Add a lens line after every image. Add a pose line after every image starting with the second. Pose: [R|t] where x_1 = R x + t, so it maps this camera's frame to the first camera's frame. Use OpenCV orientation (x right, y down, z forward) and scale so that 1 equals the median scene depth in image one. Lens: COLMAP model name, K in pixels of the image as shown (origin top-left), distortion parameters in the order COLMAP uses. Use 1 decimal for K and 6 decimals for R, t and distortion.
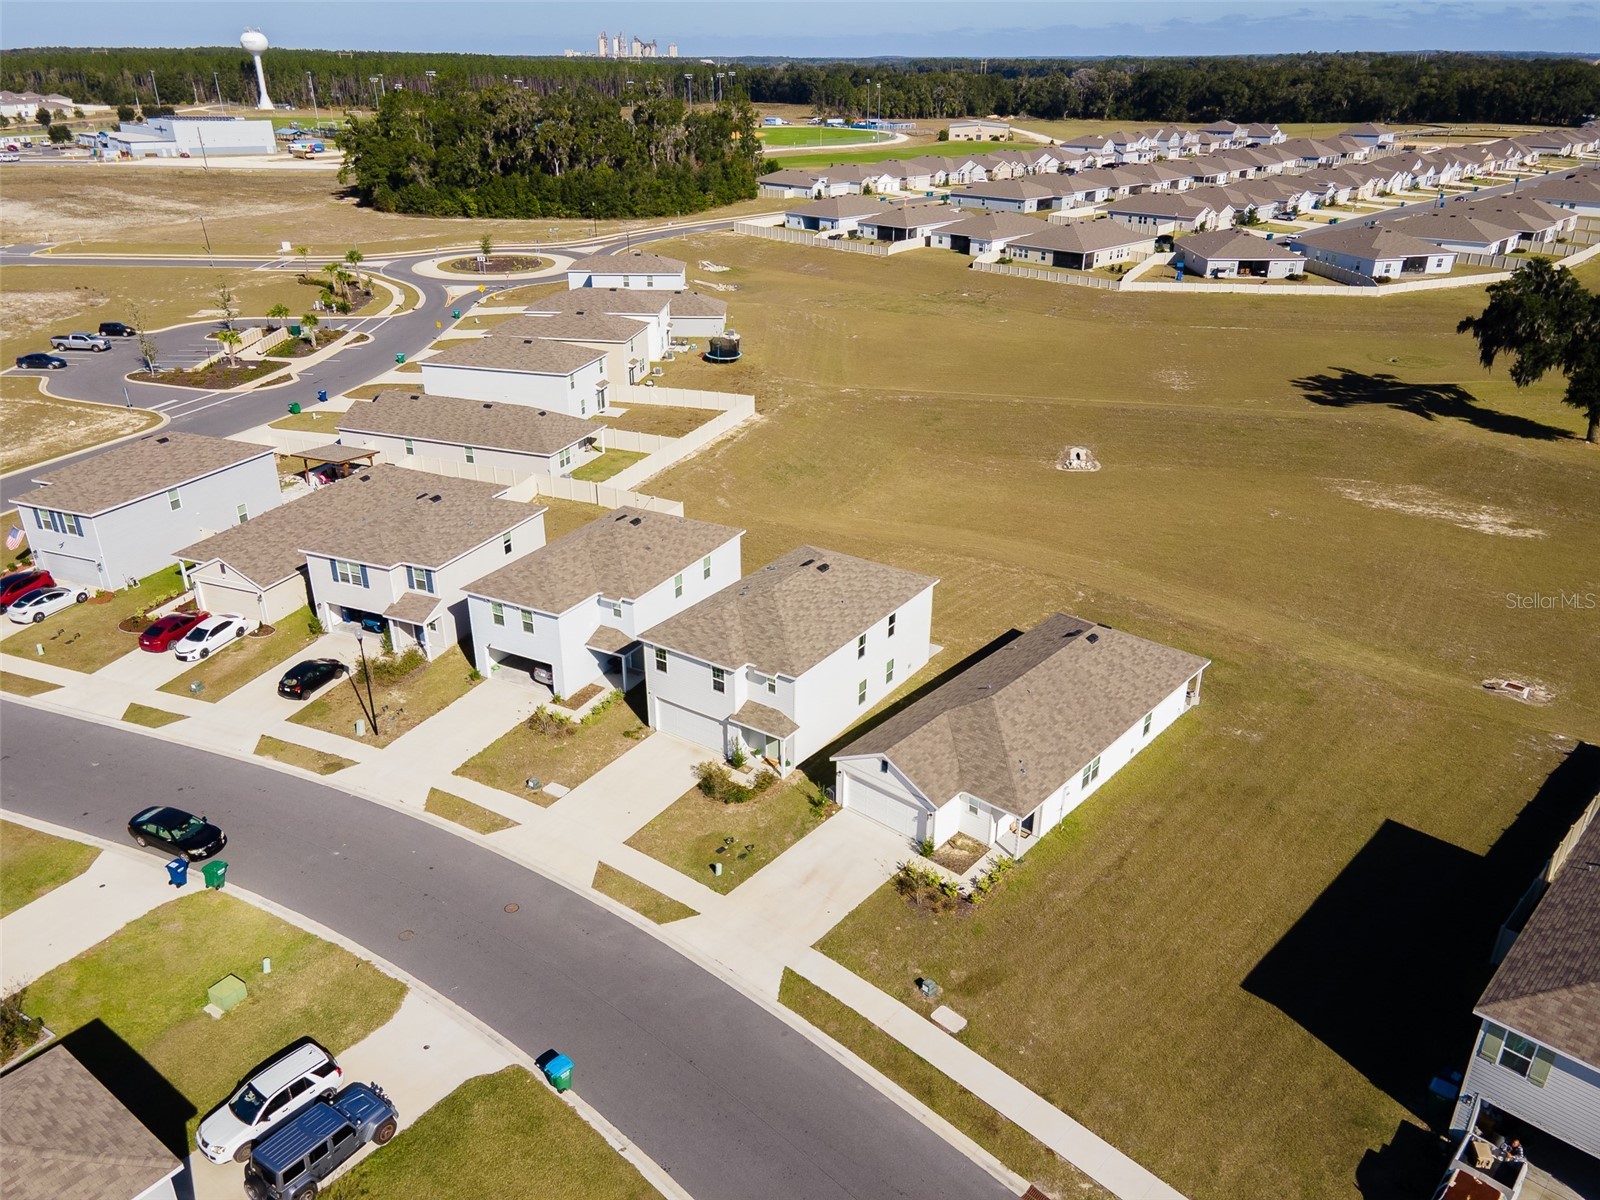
lens RADIAL K [[1176.1, 0, 800.0], [0, 1176.1, 600.0], [0, 0, 1]] dist [0.048514, -0.023147]
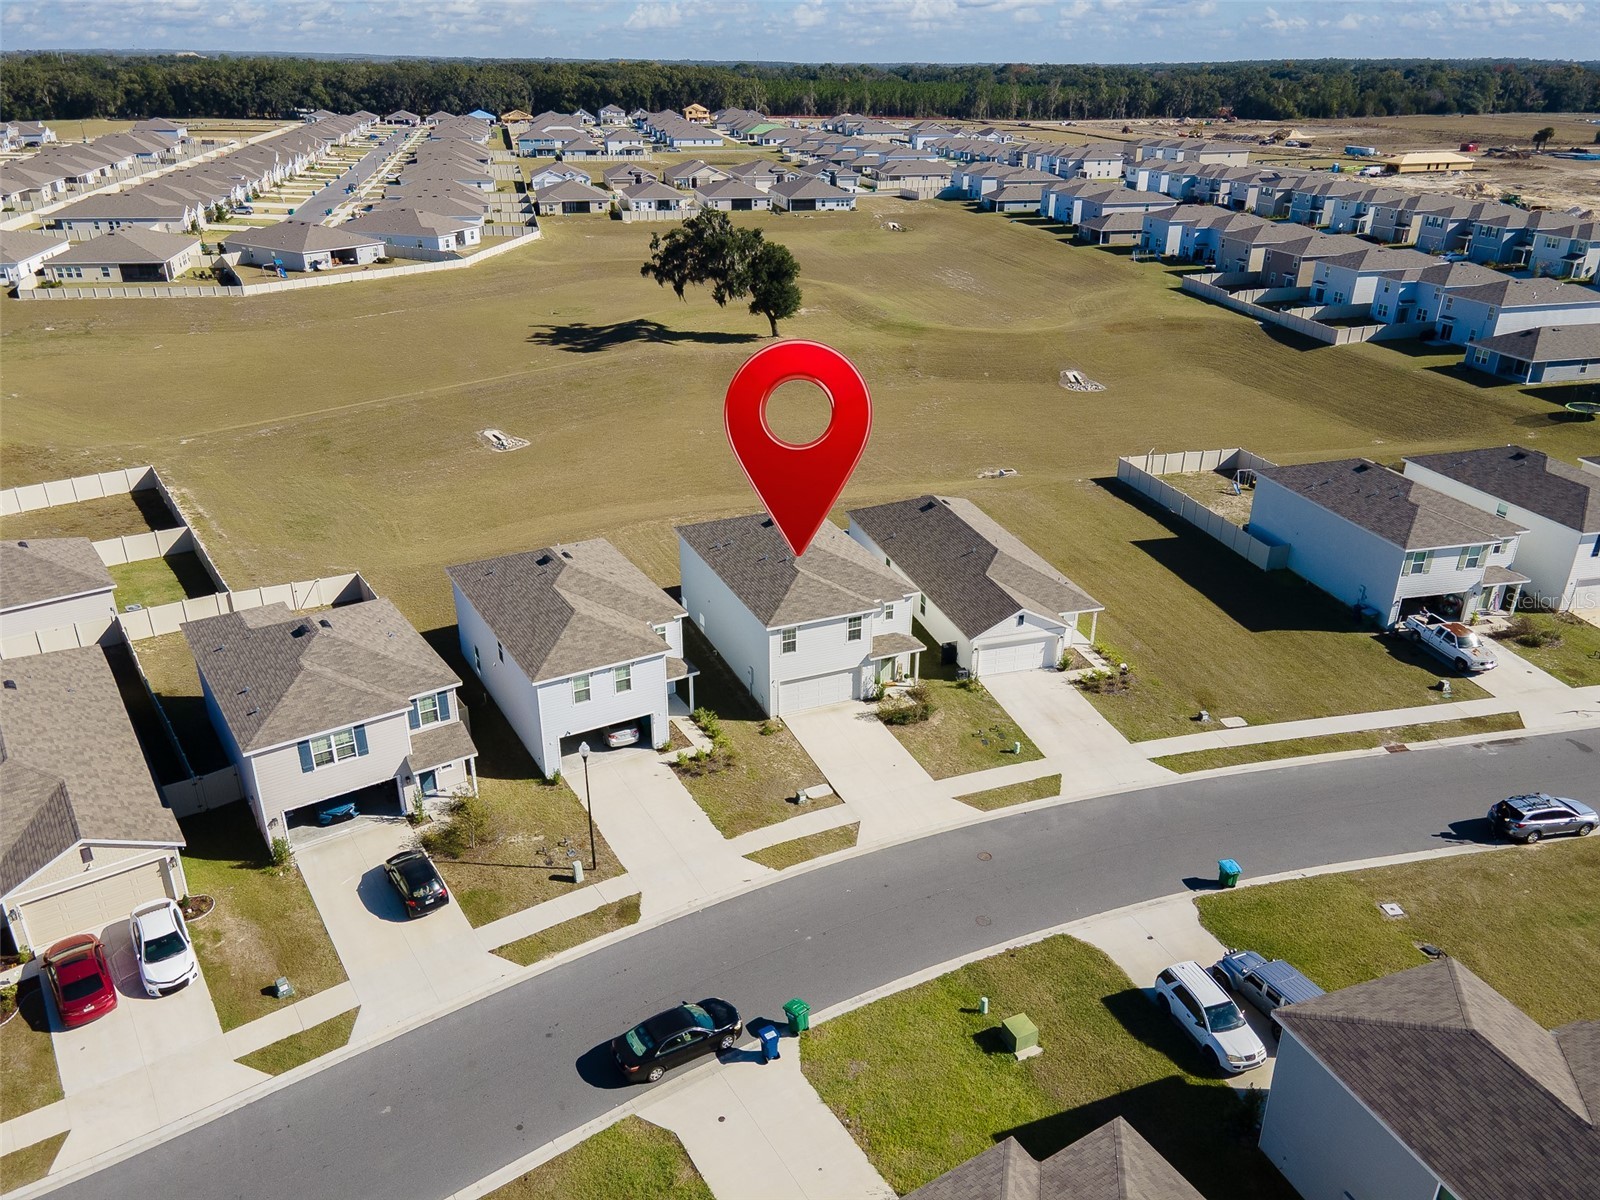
lens RADIAL K [[1176.1, 0, 800.0], [0, 1176.1, 600.0], [0, 0, 1]] dist [0.048514, -0.023147]
pose [[0.523850, -0.348244, 0.777372, -0.792960], [0.347264, 0.920639, 0.178413, -0.140981], [-0.777810, 0.176492, 0.603210, 0.347671]]
